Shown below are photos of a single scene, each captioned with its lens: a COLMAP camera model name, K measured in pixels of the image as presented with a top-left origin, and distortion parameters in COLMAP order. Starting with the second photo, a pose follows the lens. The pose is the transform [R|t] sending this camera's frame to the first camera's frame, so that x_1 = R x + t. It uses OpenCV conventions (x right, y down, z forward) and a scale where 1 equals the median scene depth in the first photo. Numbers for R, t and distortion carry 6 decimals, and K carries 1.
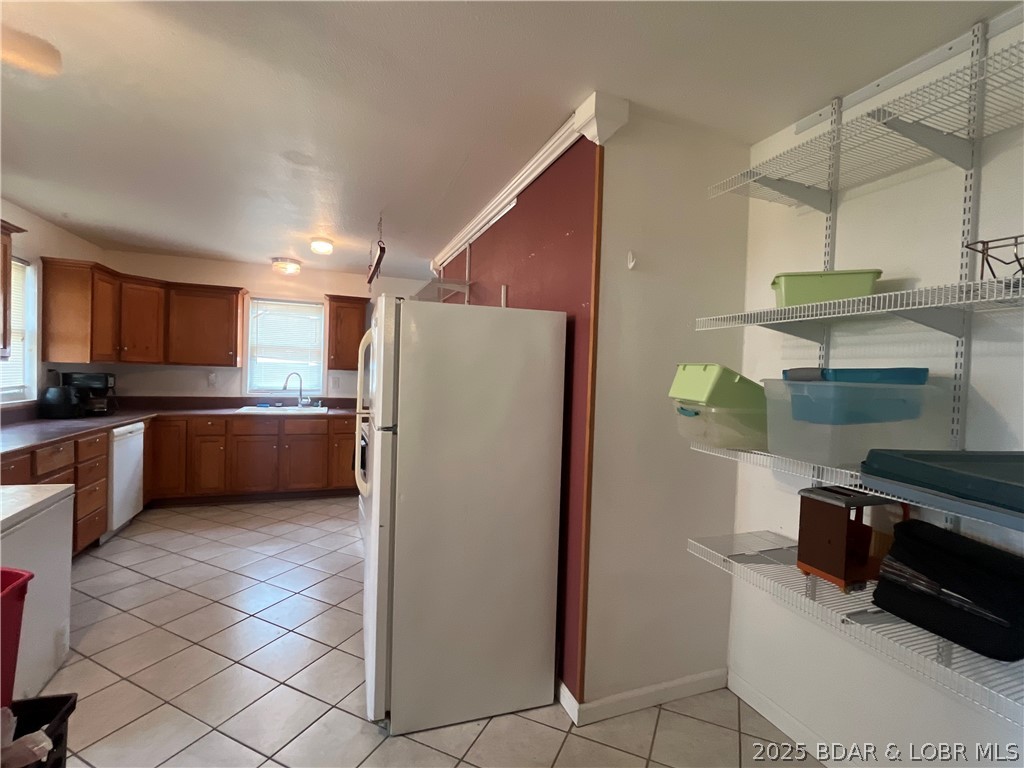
lens RADIAL K [[475.8, 0, 512.0], [0, 475.8, 384.0], [0, 0, 1]] dist [-0.002064, -0.000688]
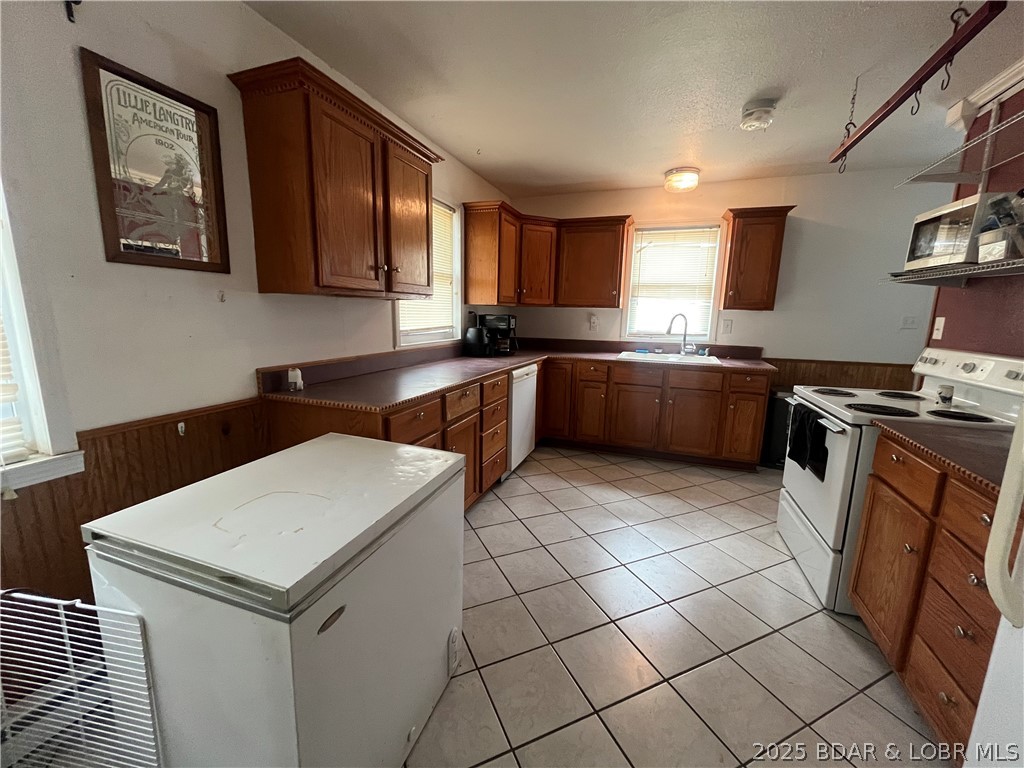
lens RADIAL K [[413.6, 0, 512.0], [0, 413.6, 384.0], [0, 0, 1]] dist [-0.001773, -0.000473]
pose [[0.755107, 0.095359, -0.648630, -0.232421], [-0.011866, 0.991191, 0.131908, 0.007376], [0.655495, -0.091908, 0.749586, 0.291165]]
